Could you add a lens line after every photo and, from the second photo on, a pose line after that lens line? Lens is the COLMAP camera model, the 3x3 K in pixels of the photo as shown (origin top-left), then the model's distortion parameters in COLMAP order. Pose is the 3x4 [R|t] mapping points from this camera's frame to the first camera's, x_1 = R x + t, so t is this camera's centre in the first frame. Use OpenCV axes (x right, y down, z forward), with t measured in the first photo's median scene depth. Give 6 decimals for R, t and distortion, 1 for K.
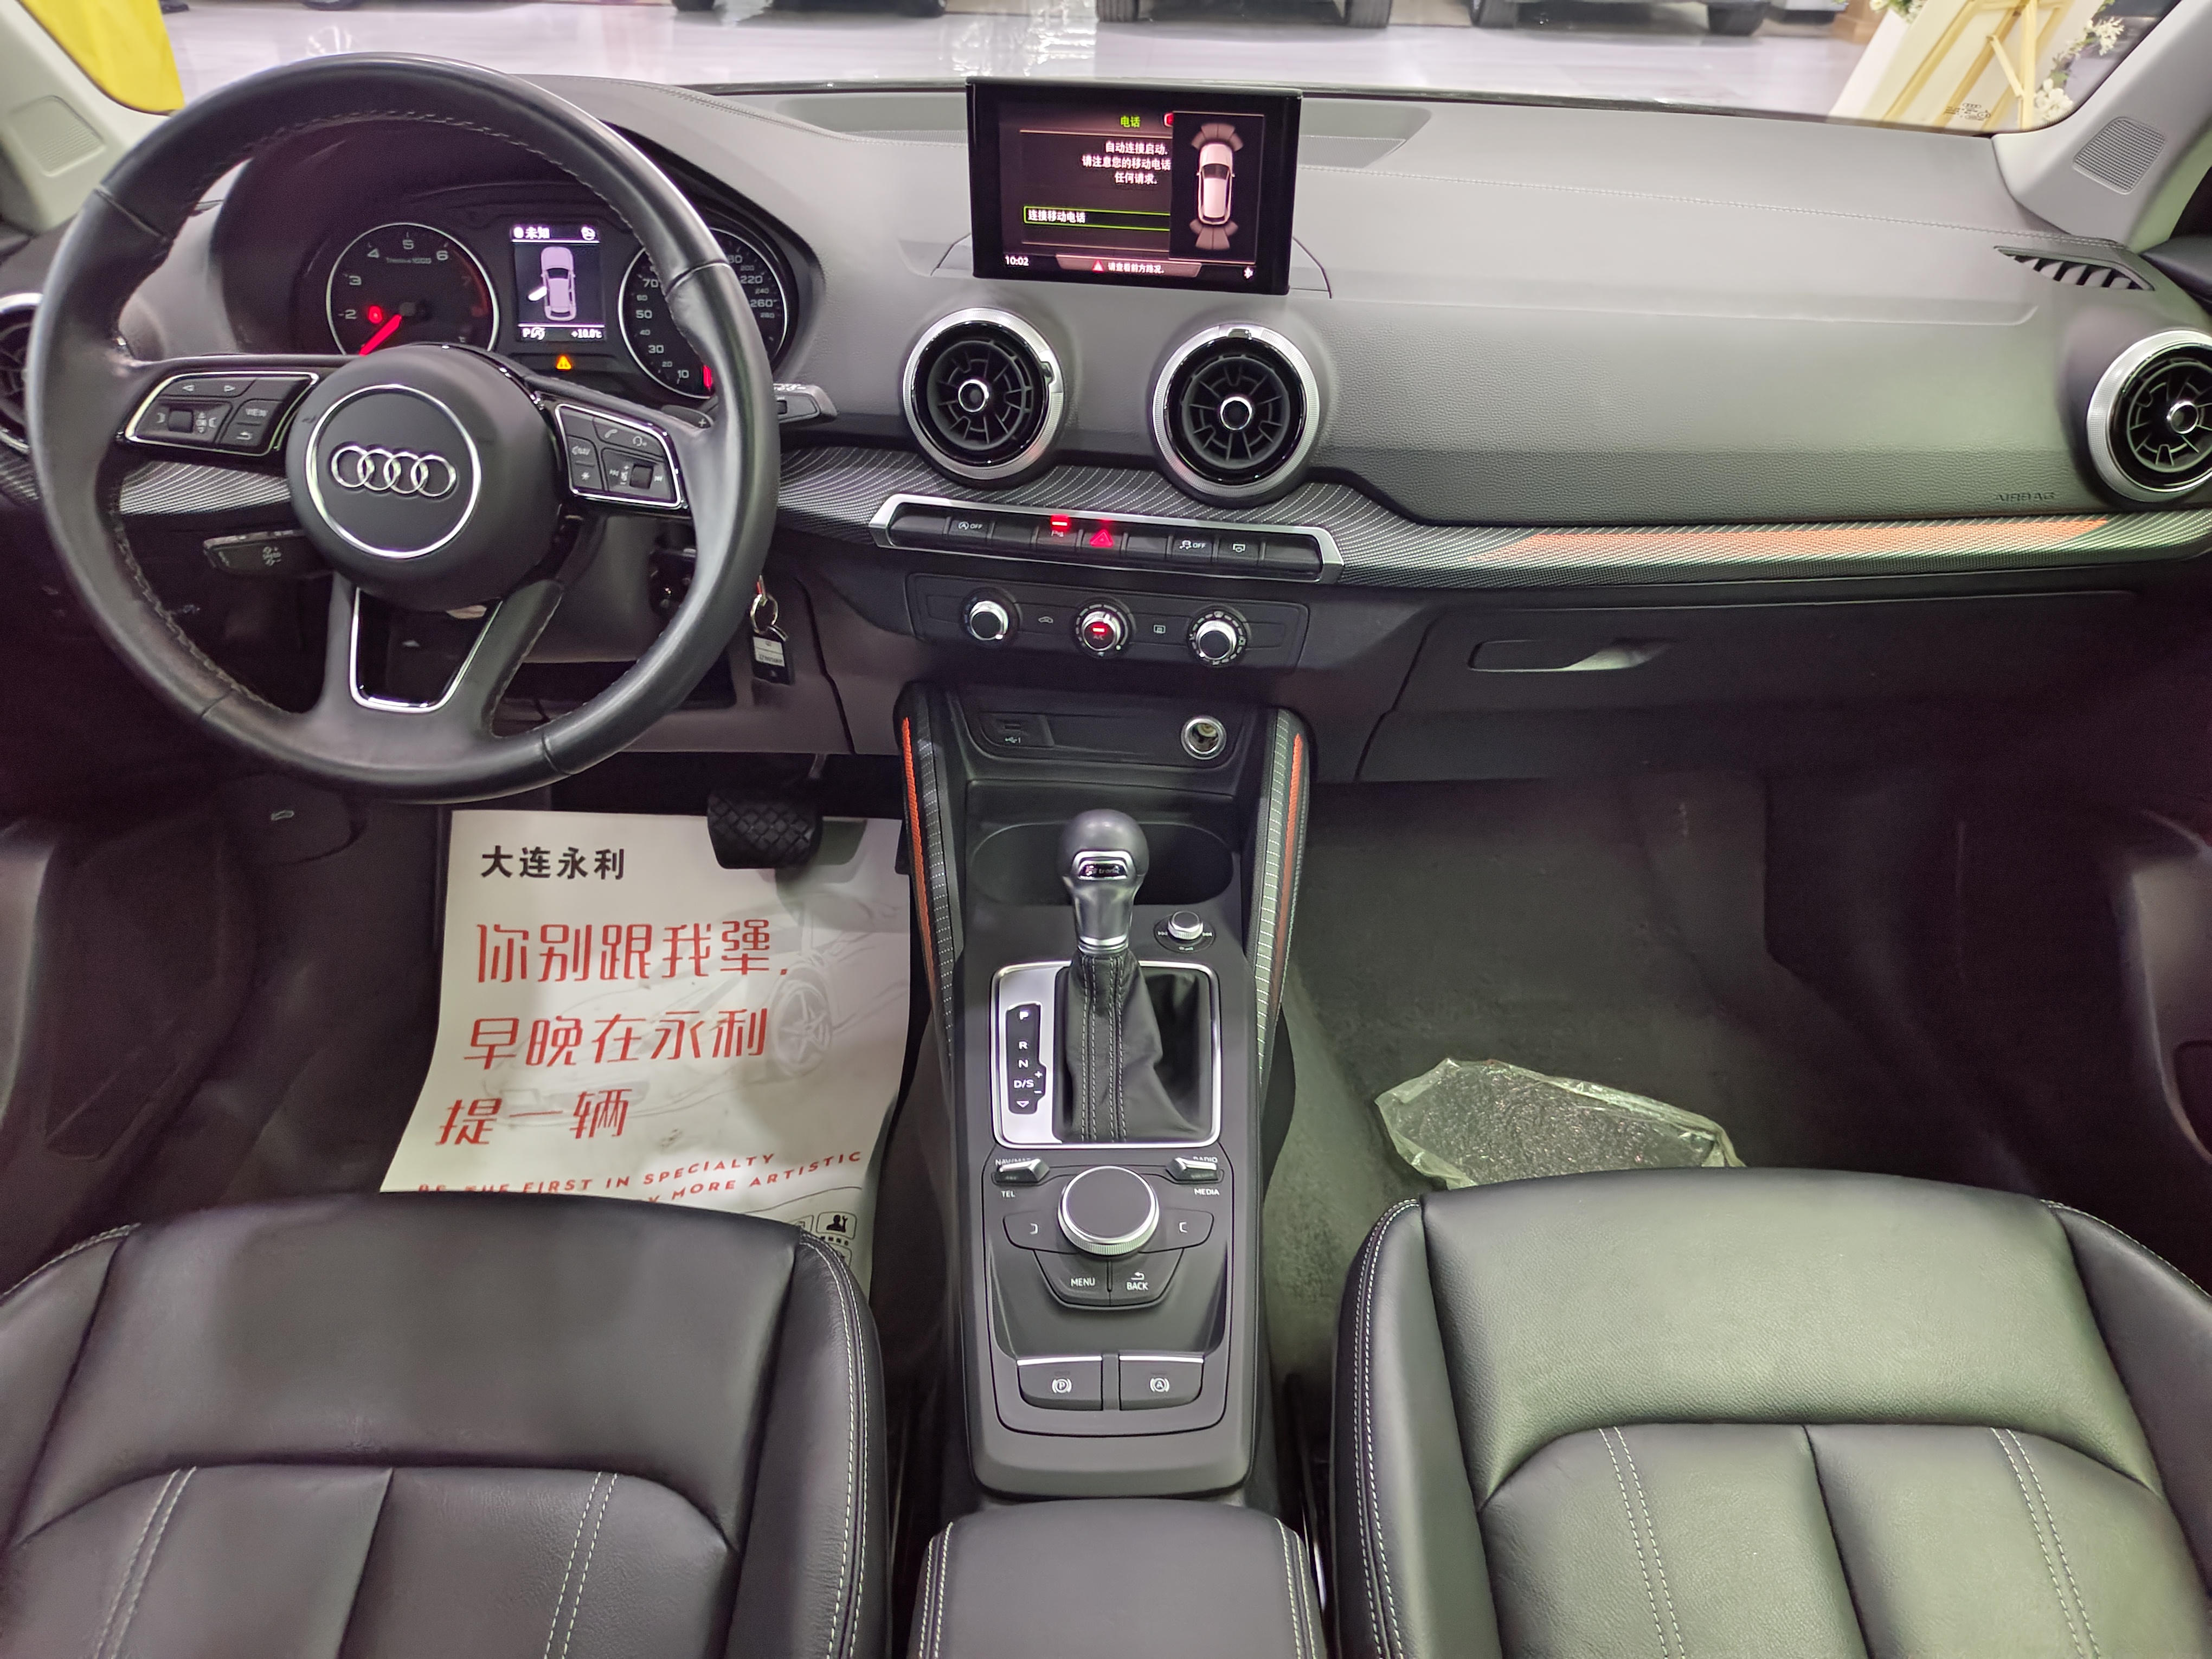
lens RADIAL K [[1546.0, 0, 1125.2], [0, 1546.0, 821.0], [0, 0, 1]] dist [0.041012, -0.049423]
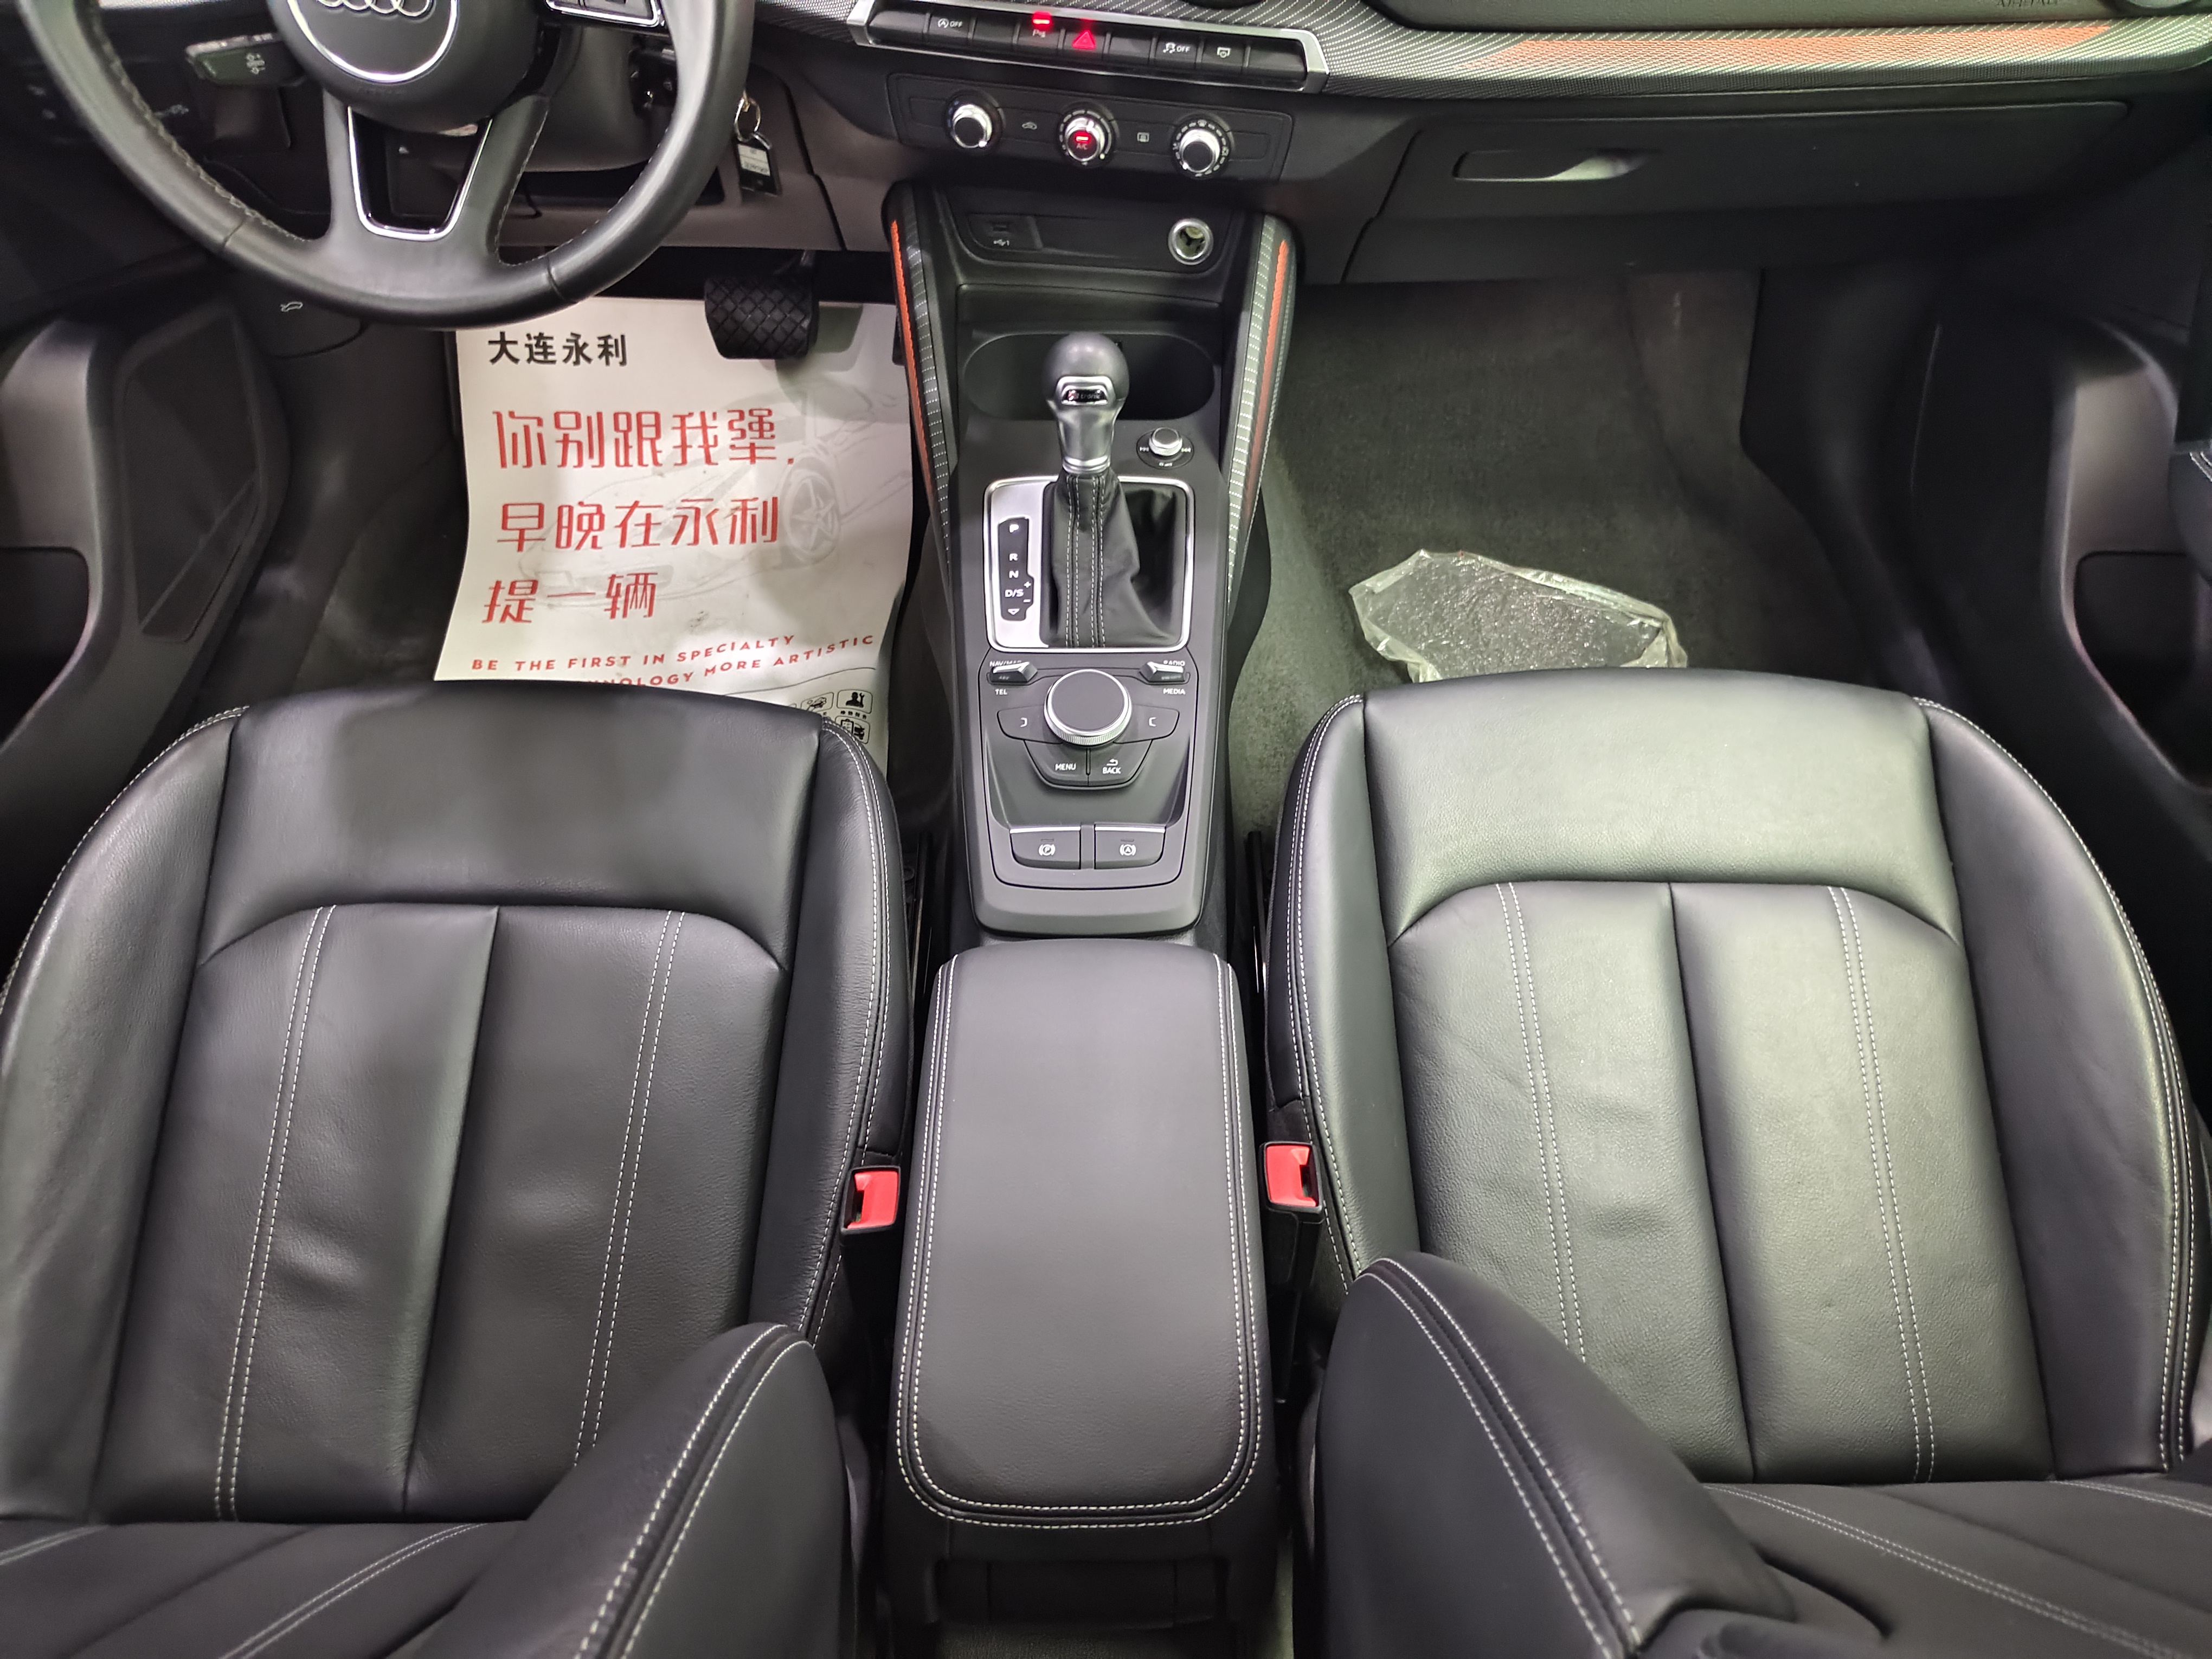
lens RADIAL K [[1546.0, 0, 1120.2], [0, 1546.0, 800.8], [0, 0, 1]] dist [0.041012, -0.049423]
pose [[0.999917, 0.008857, -0.009407, 0.019538], [-0.005218, 0.942873, 0.333112, -0.052302], [0.011820, -0.333035, 0.942840, -0.084446]]
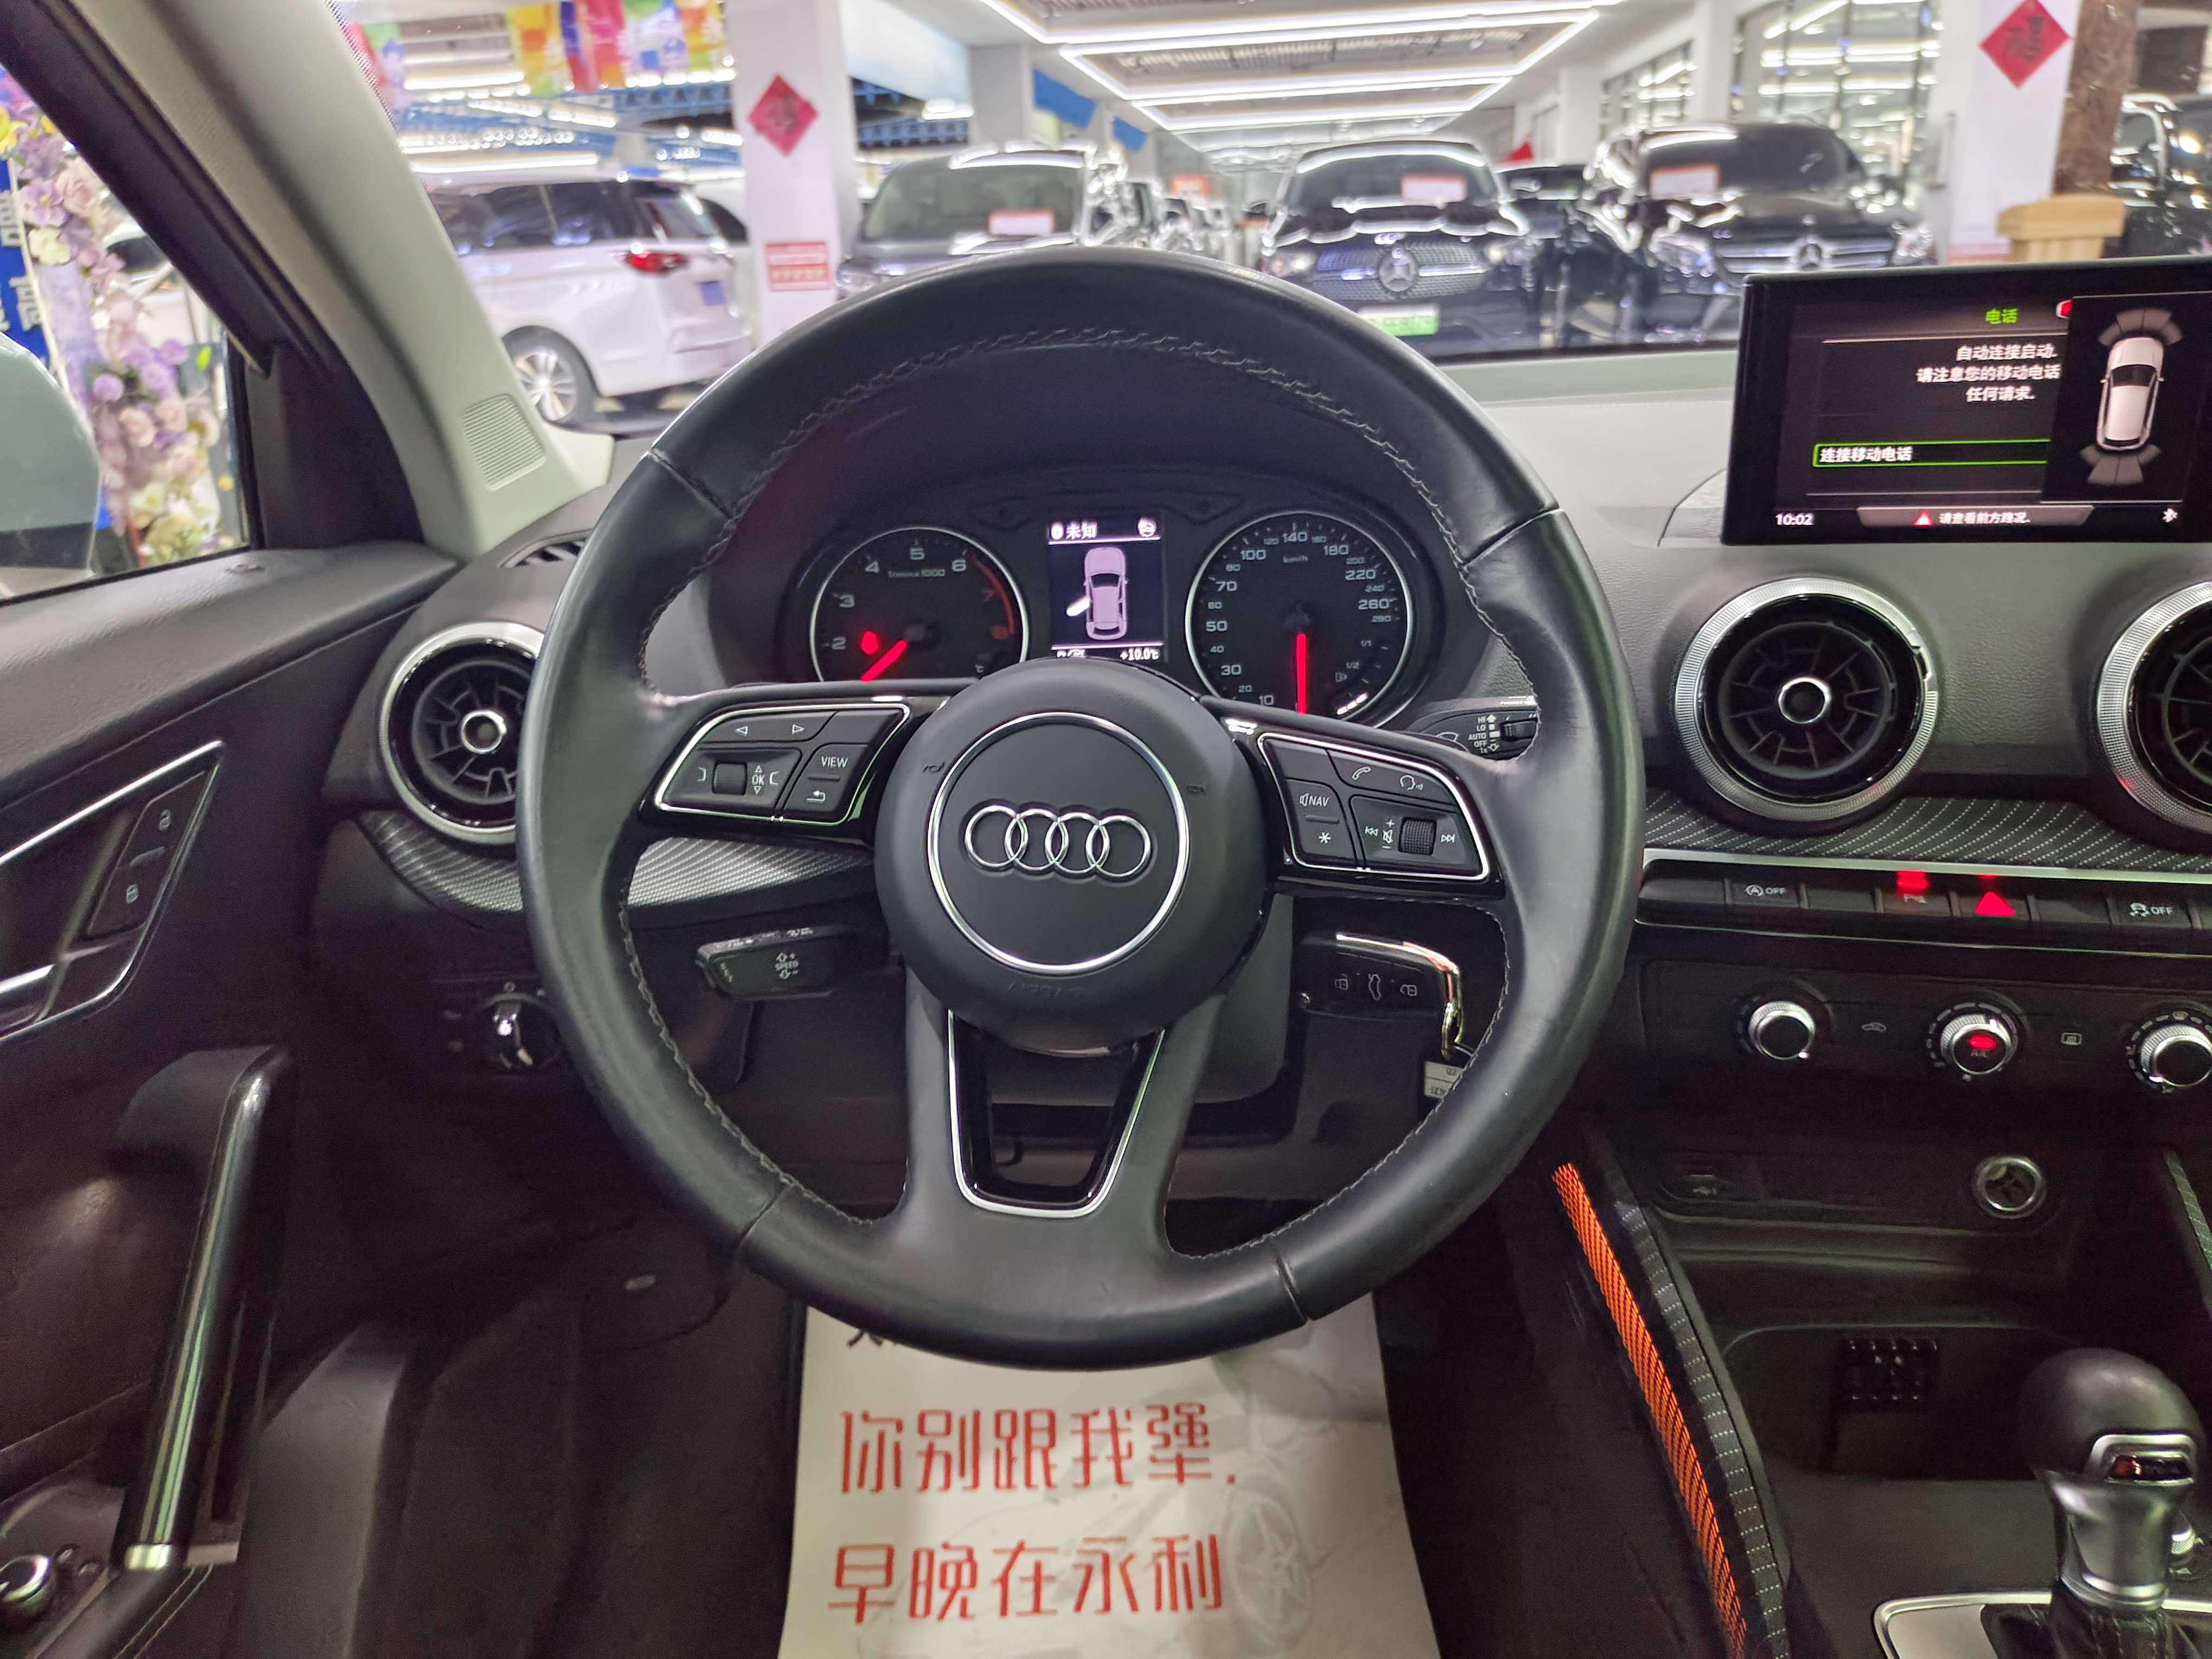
lens RADIAL K [[1546.0, 0, 1079.6], [0, 1546.0, 833.8], [0, 0, 1]] dist [0.041012, -0.049423]
pose [[0.994083, -0.031704, -0.103894, -0.302051], [0.008842, 0.976901, -0.213507, -0.069538], [0.108263, 0.211325, 0.971401, 0.290755]]
